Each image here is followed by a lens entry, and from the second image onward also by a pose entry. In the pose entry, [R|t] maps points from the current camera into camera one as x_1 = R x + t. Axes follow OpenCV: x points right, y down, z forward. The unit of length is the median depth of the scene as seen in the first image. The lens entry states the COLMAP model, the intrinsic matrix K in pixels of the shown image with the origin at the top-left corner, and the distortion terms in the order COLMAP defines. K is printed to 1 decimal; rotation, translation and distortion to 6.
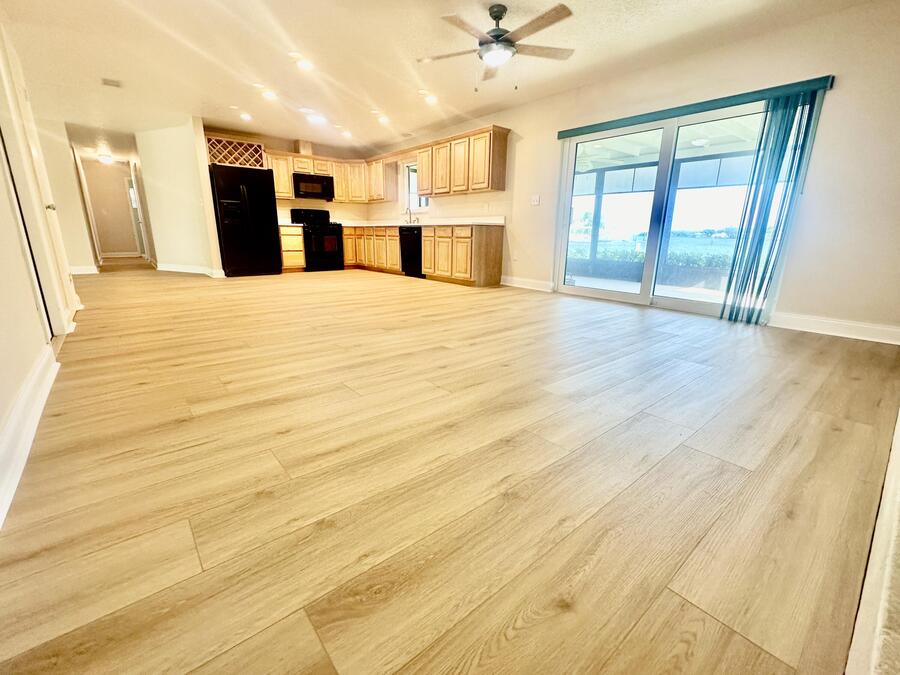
lens RADIAL K [[412.6, 0, 450.0], [0, 412.6, 337.5], [0, 0, 1]] dist [-0.002640, -0.000222]
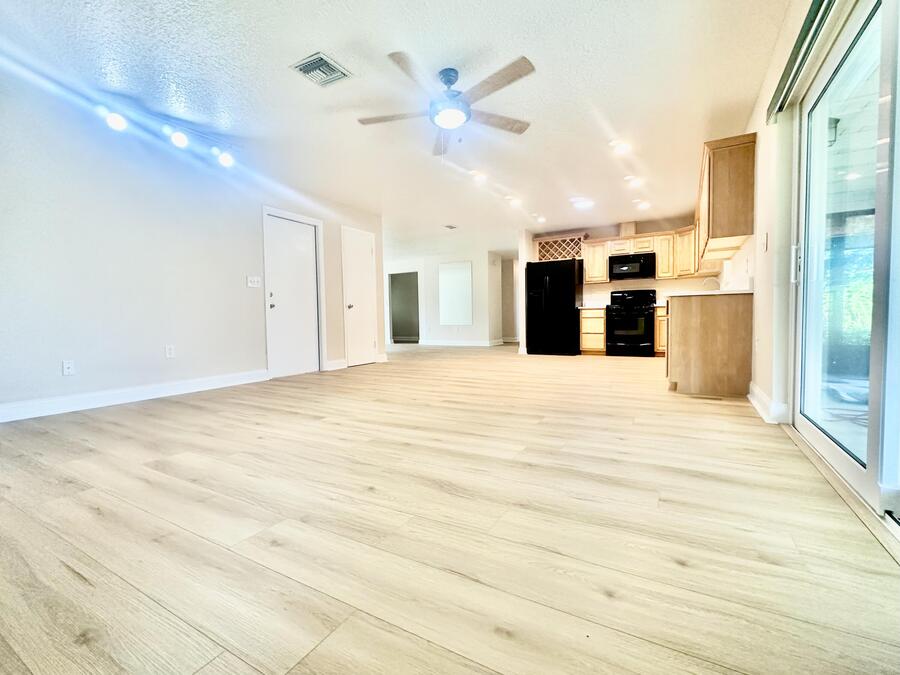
lens RADIAL K [[412.6, 0, 450.0], [0, 412.6, 337.5], [0, 0, 1]] dist [-0.002640, -0.000222]
pose [[0.315508, 0.023250, -0.948638, 0.455317], [-0.211017, 0.976387, -0.046252, -0.083647], [0.925163, 0.214772, 0.312965, 0.382948]]
